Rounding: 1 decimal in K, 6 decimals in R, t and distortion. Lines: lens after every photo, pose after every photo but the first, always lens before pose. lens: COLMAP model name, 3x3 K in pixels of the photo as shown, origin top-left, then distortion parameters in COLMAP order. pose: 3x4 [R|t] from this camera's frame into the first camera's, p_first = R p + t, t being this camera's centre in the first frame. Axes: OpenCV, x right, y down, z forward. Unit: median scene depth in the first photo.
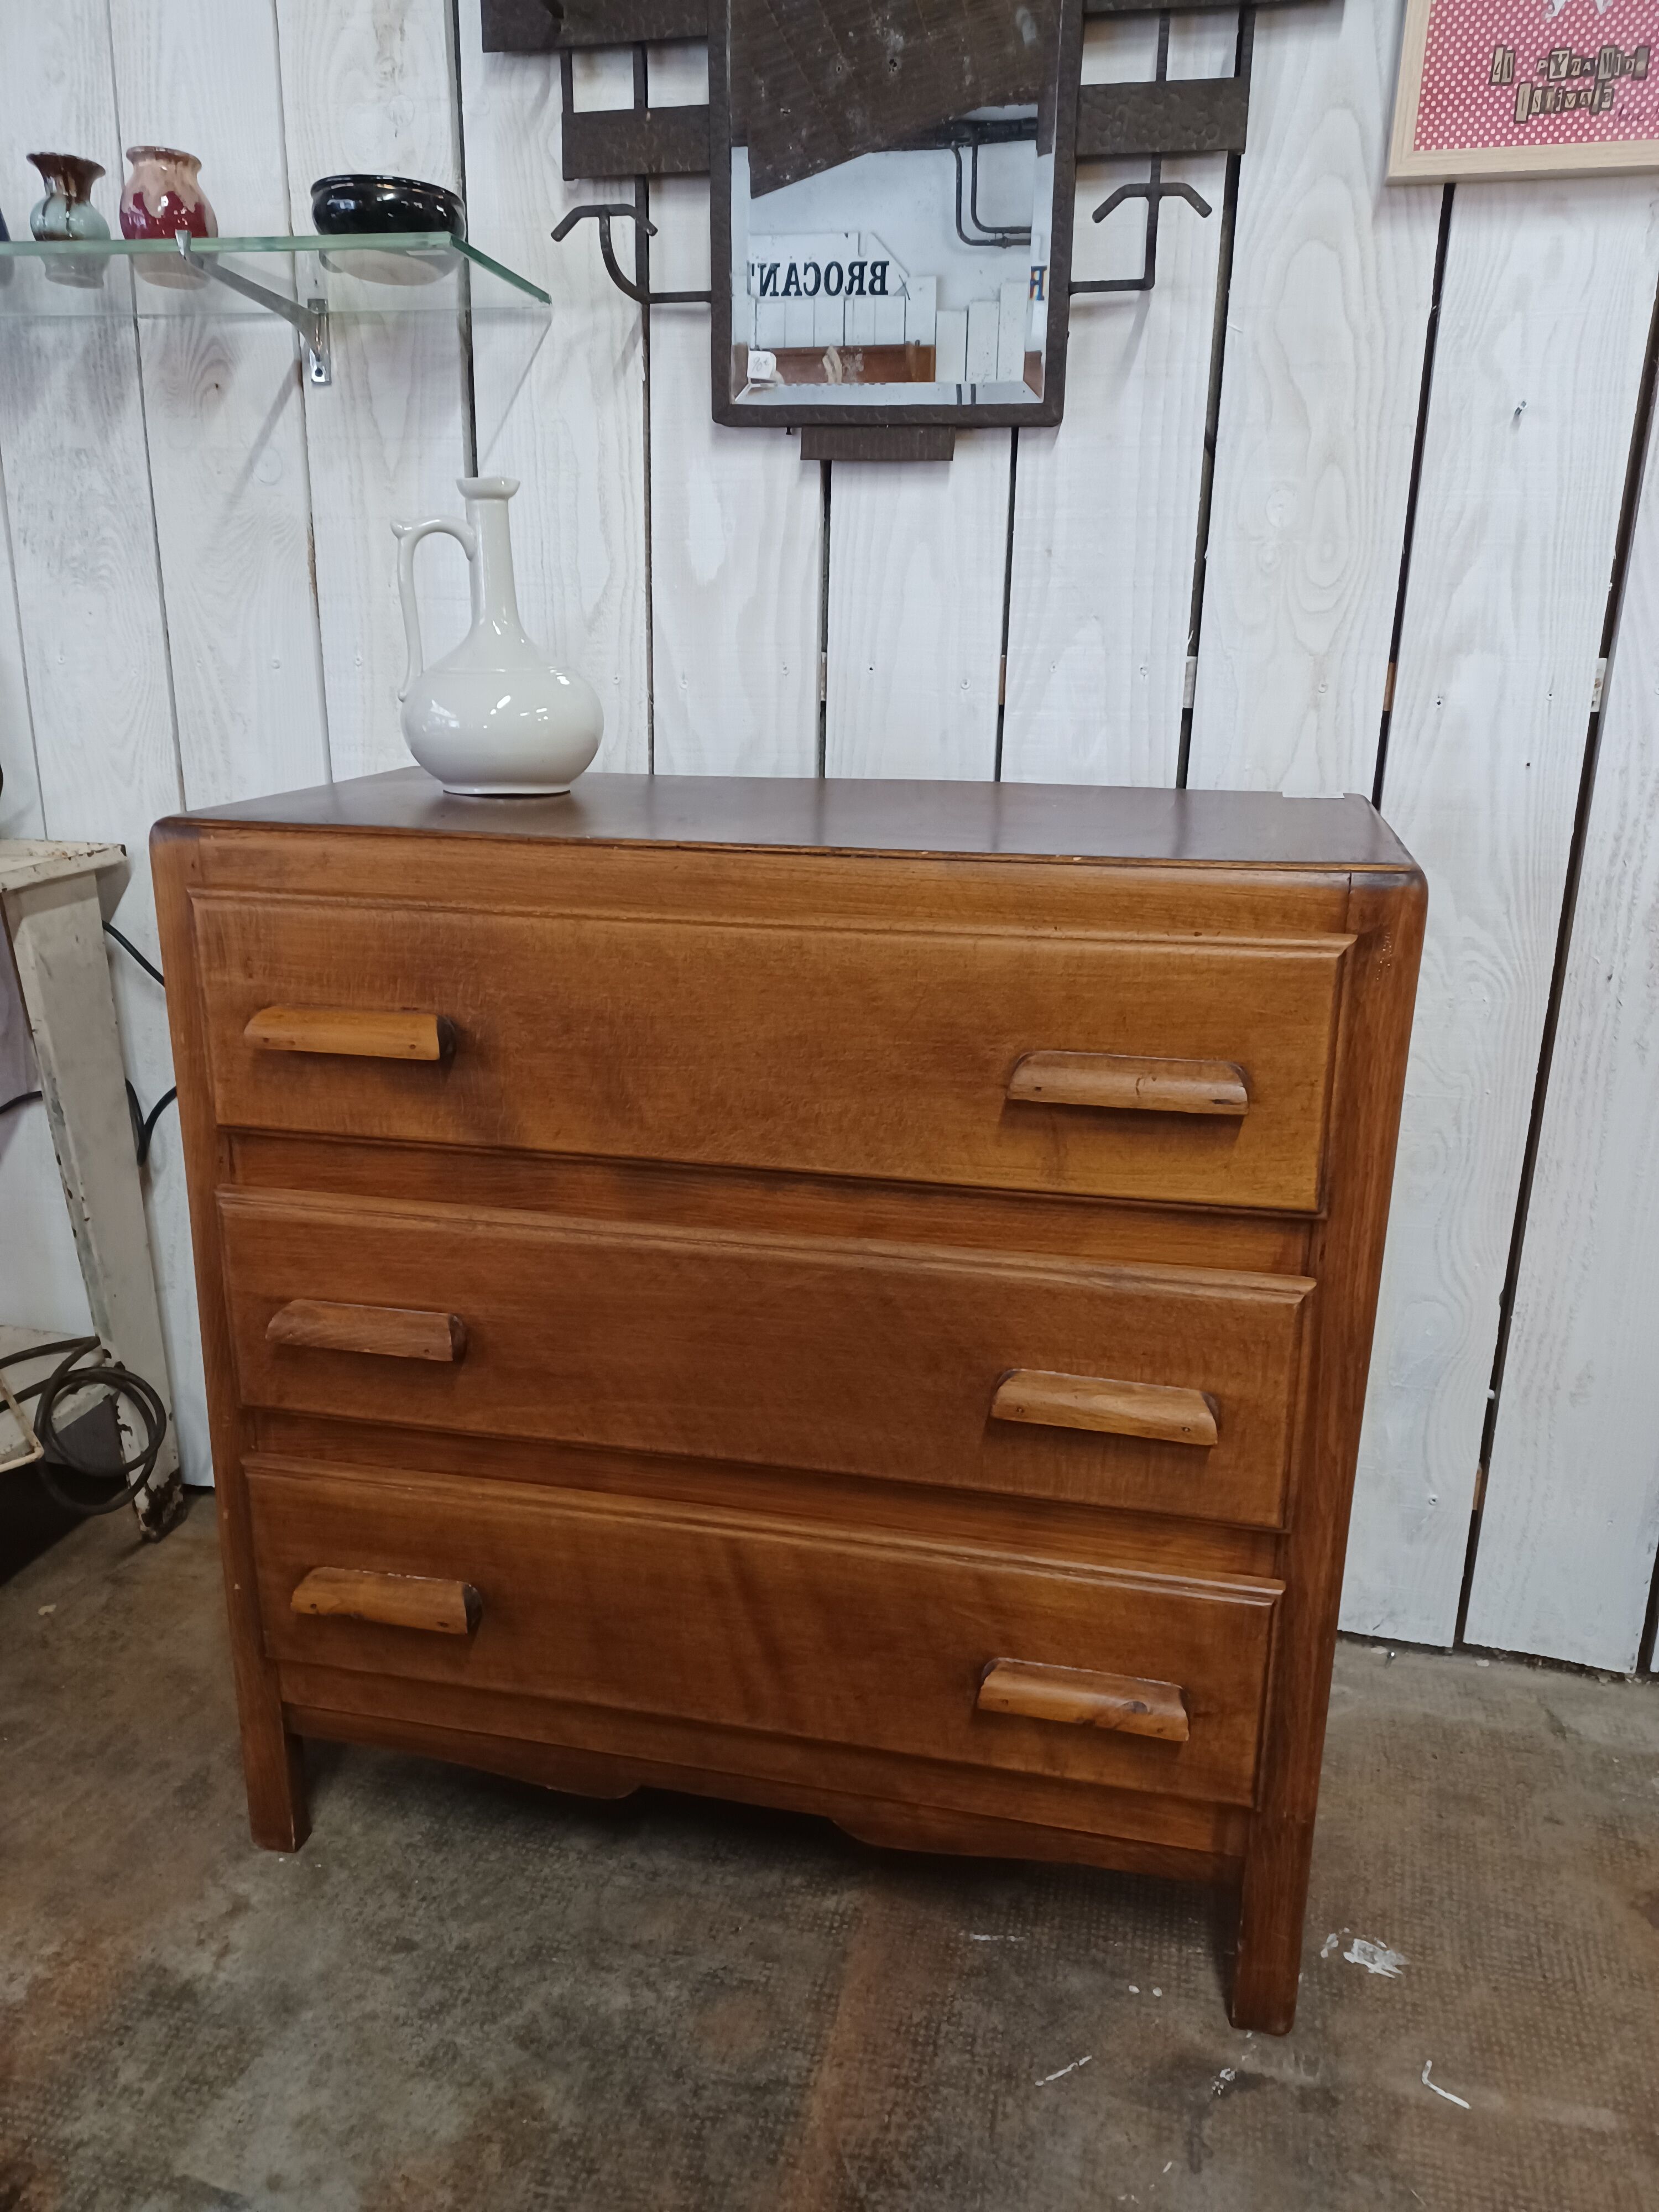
lens RADIAL K [[1606.0, 0, 827.0], [0, 1606.0, 1112.6], [0, 0, 1]] dist [0.032290, 0.002260]
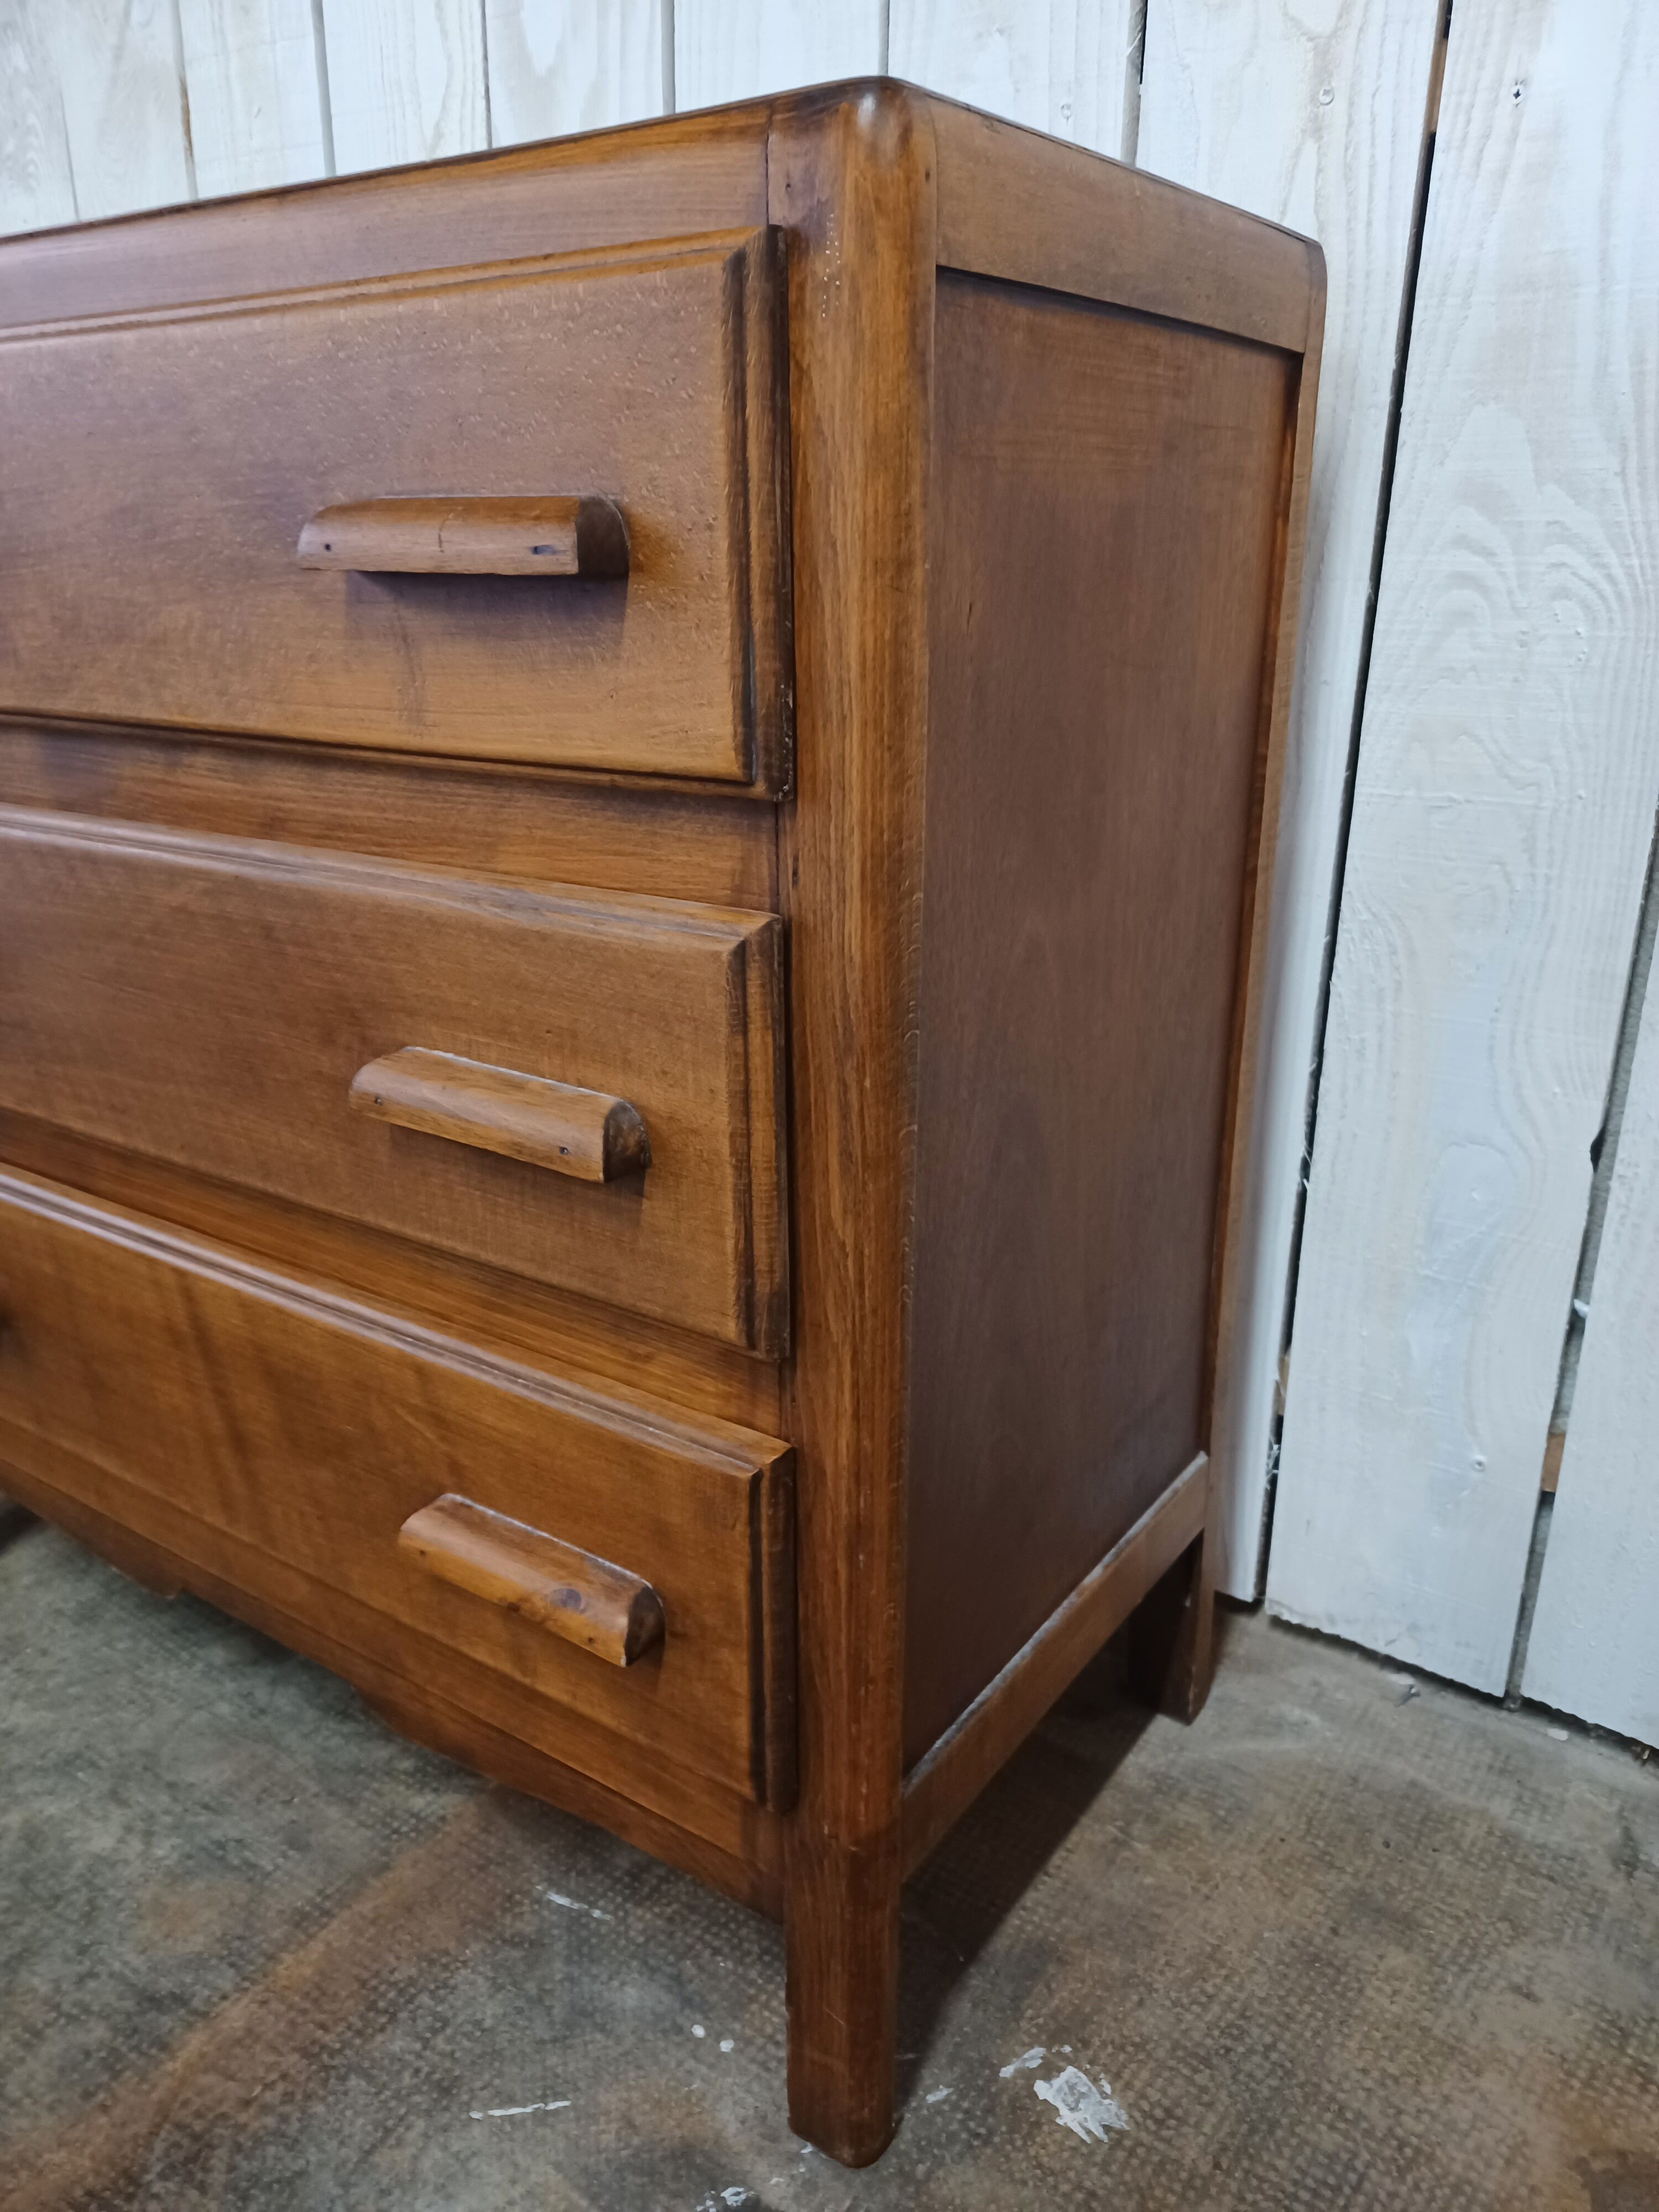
lens RADIAL K [[1616.1, 0, 829.5], [0, 1616.1, 1106.0], [0, 0, 1]] dist [0.022818, 0.000114]
pose [[0.928938, 0.112556, -0.352710, 0.440316], [-0.100304, 0.993550, 0.052888, 0.114801], [0.356388, -0.013752, 0.934237, 0.391305]]
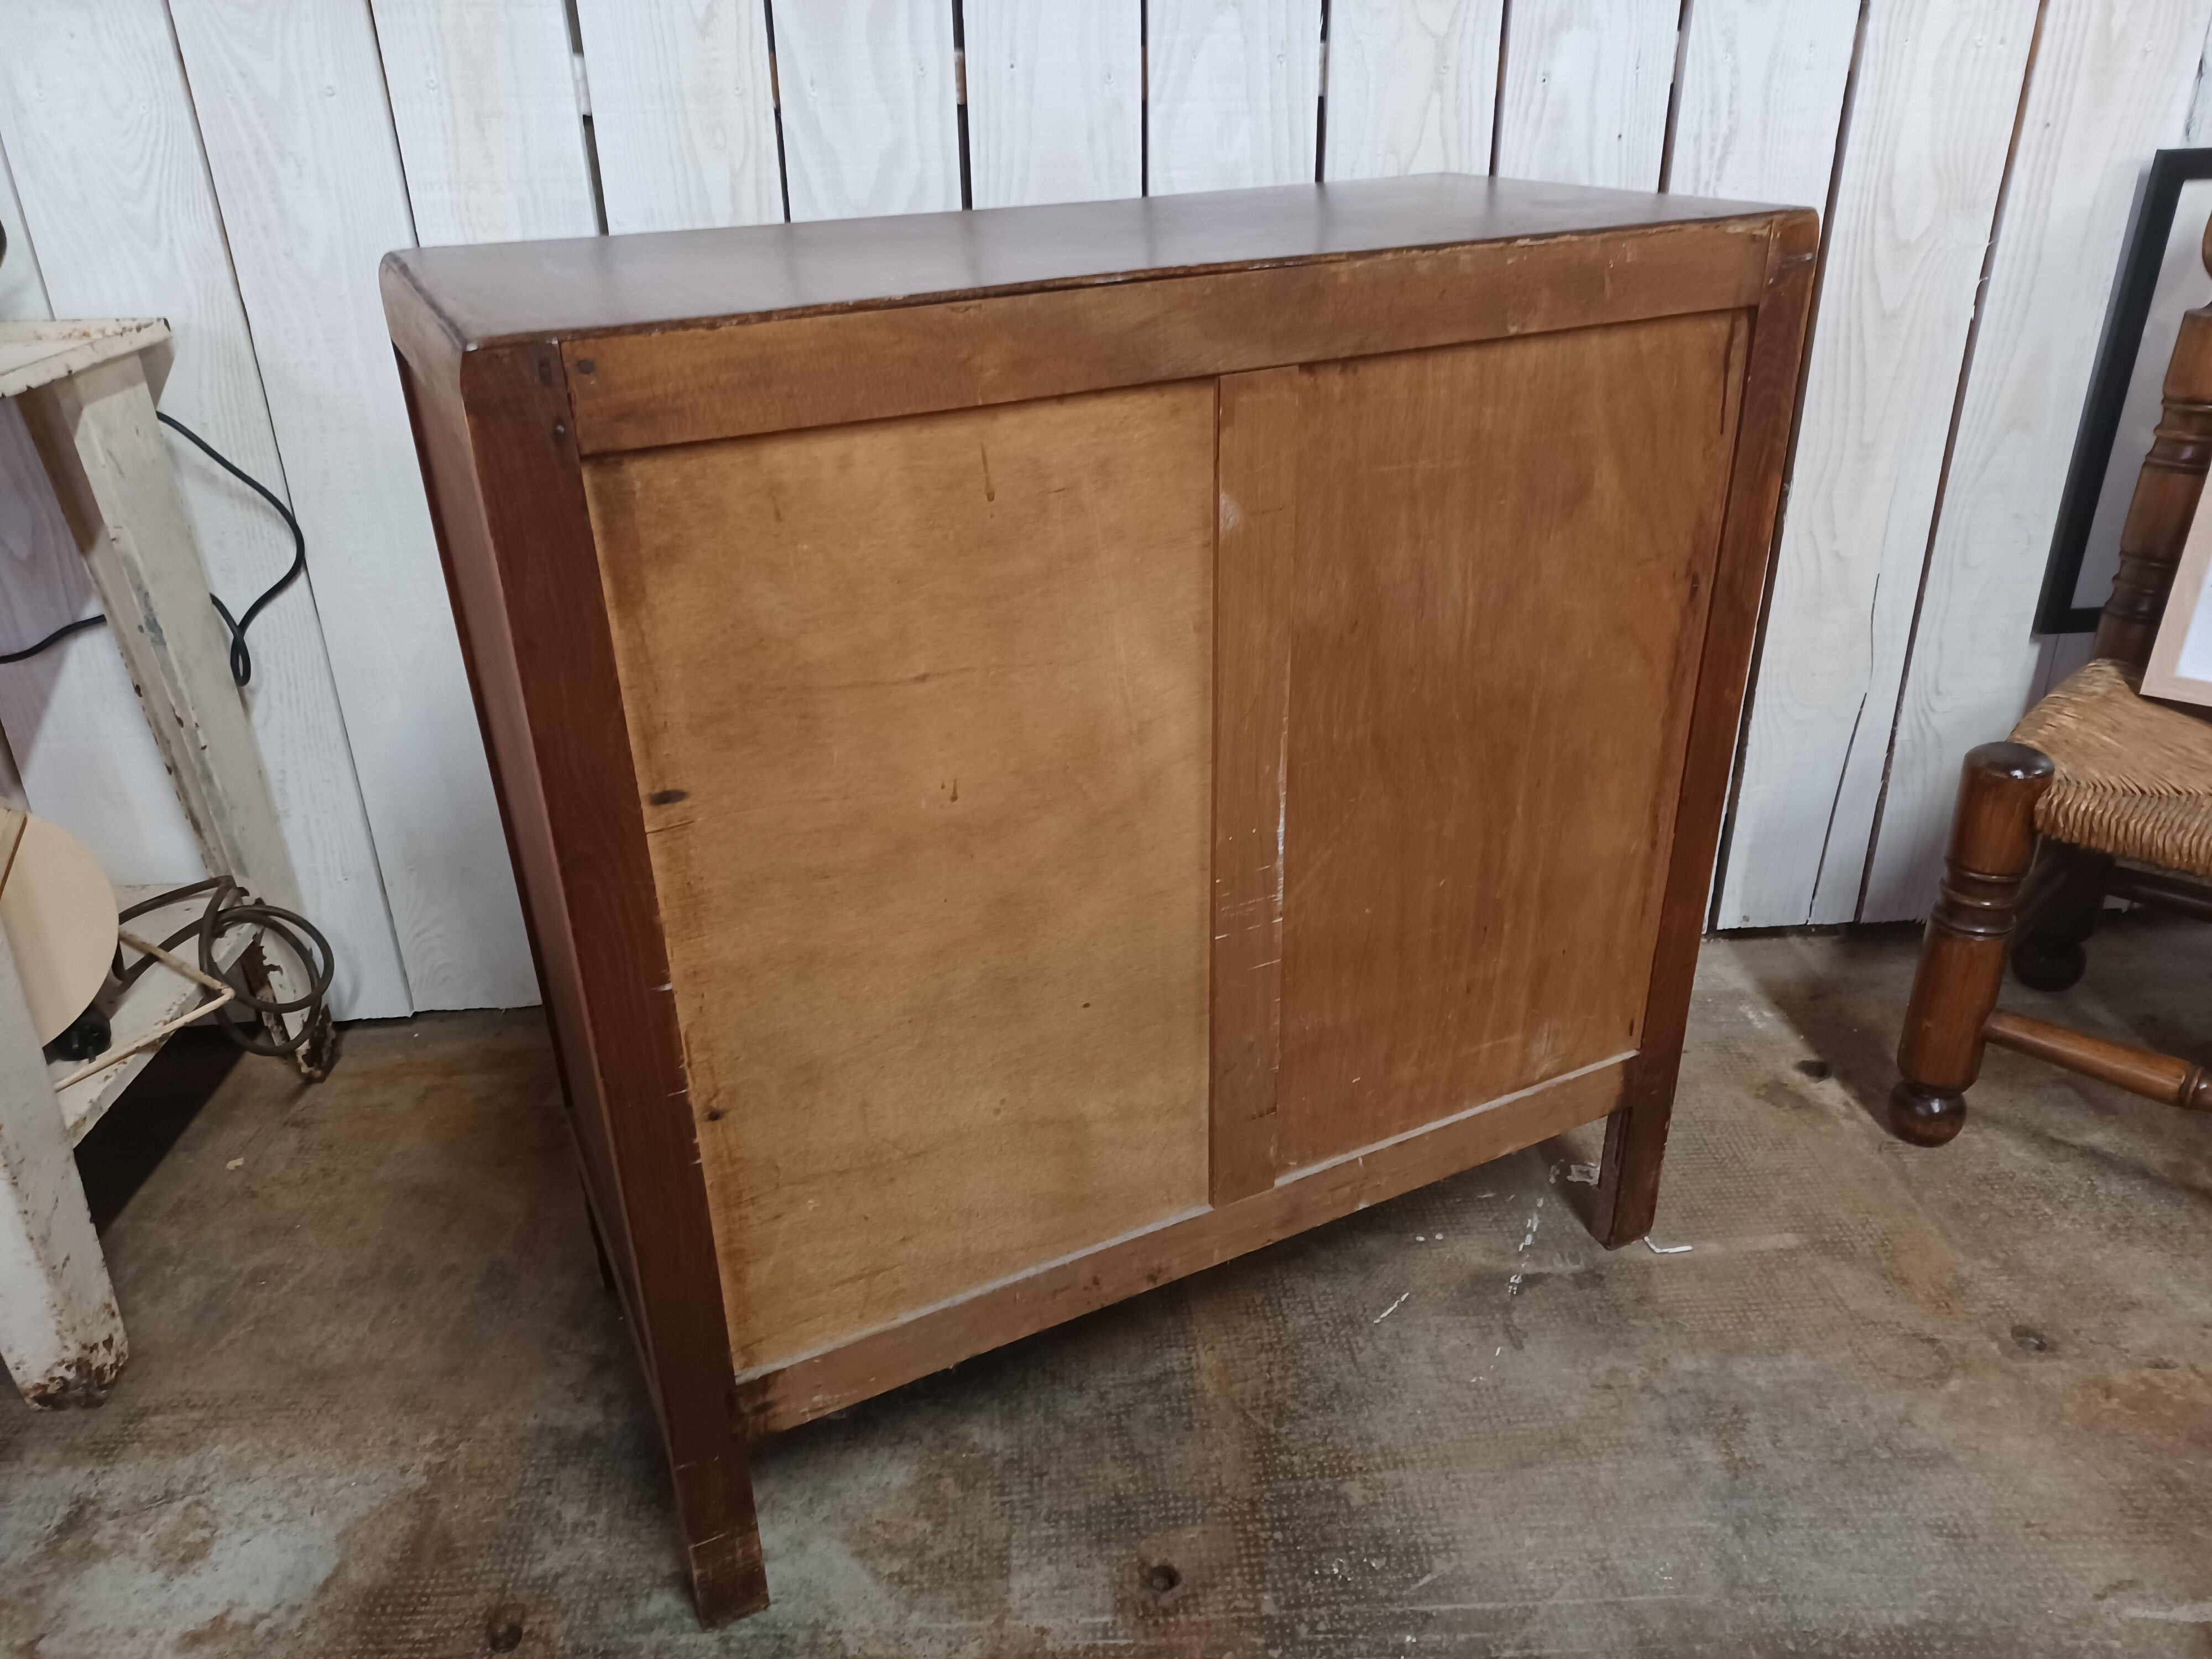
lens RADIAL K [[1613.7, 0, 1099.1], [0, 1613.7, 836.7], [0, 0, 1]] dist [0.007538, 0.031295]
pose [[0.955599, -0.154763, 0.250755, -0.285975], [0.117777, 0.980646, 0.156406, 0.042876], [-0.270108, -0.119928, 0.955332, -0.021748]]
